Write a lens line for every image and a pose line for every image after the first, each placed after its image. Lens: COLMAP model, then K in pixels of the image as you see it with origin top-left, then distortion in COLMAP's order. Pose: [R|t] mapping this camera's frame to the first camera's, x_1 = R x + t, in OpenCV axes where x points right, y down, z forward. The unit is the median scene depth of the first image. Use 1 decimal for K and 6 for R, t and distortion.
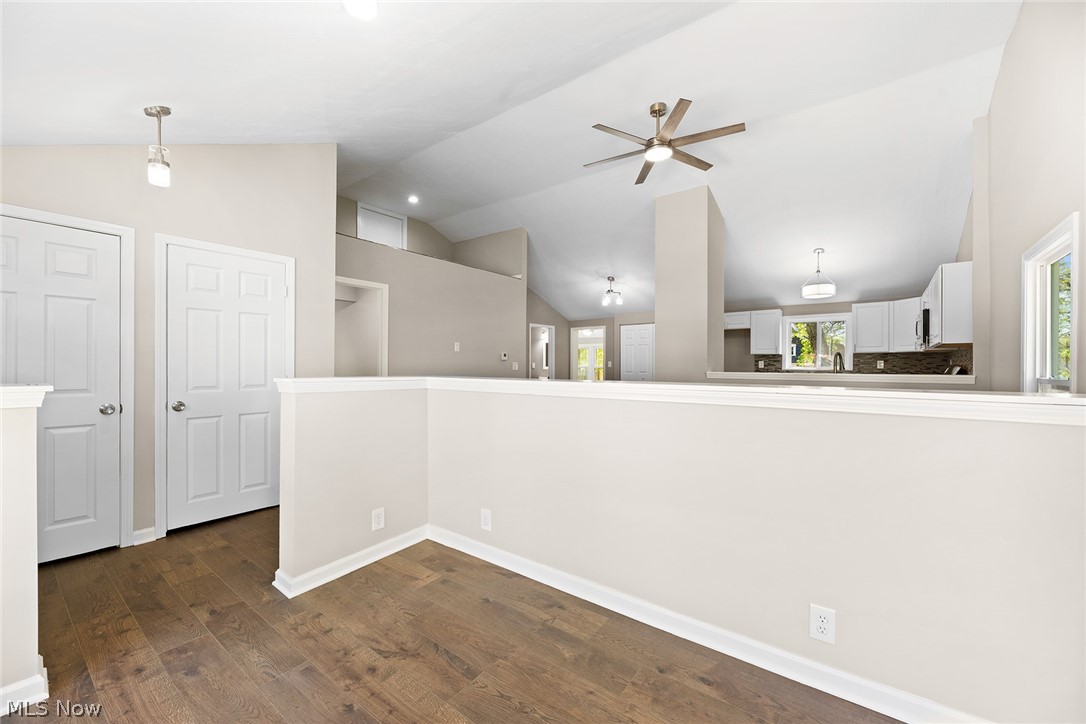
lens RADIAL K [[438.8, 0, 538.4], [0, 438.8, 367.5], [0, 0, 1]] dist [-0.004324, -0.001568]
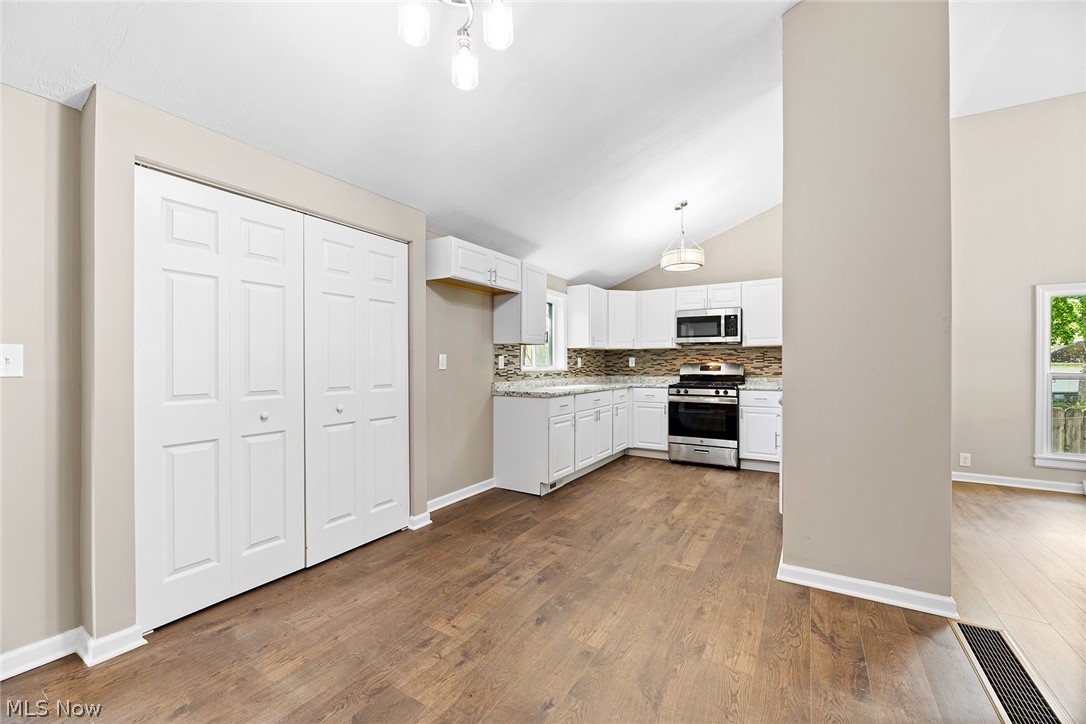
lens RADIAL K [[438.8, 0, 539.8], [0, 438.8, 364.8], [0, 0, 1]] dist [-0.004324, -0.001568]
pose [[-0.100773, -0.010944, 0.994849, -0.034567], [-0.006596, 0.999925, 0.010331, -0.009731], [-0.994888, -0.005521, -0.100838, 1.028423]]
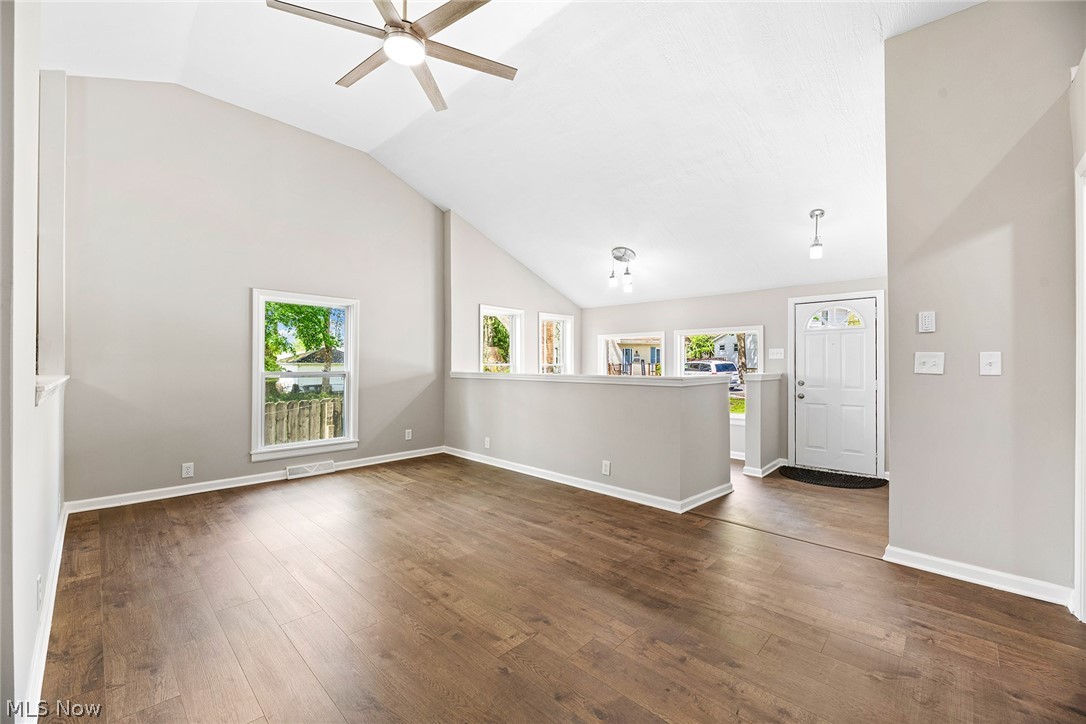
lens RADIAL K [[438.8, 0, 547.8], [0, 438.8, 363.0], [0, 0, 1]] dist [-0.004324, -0.001568]
pose [[-0.994479, -0.010265, 0.104429, 0.001702], [-0.011182, 0.999904, -0.008197, -0.009722], [-0.104335, -0.009320, -0.994499, 0.887488]]
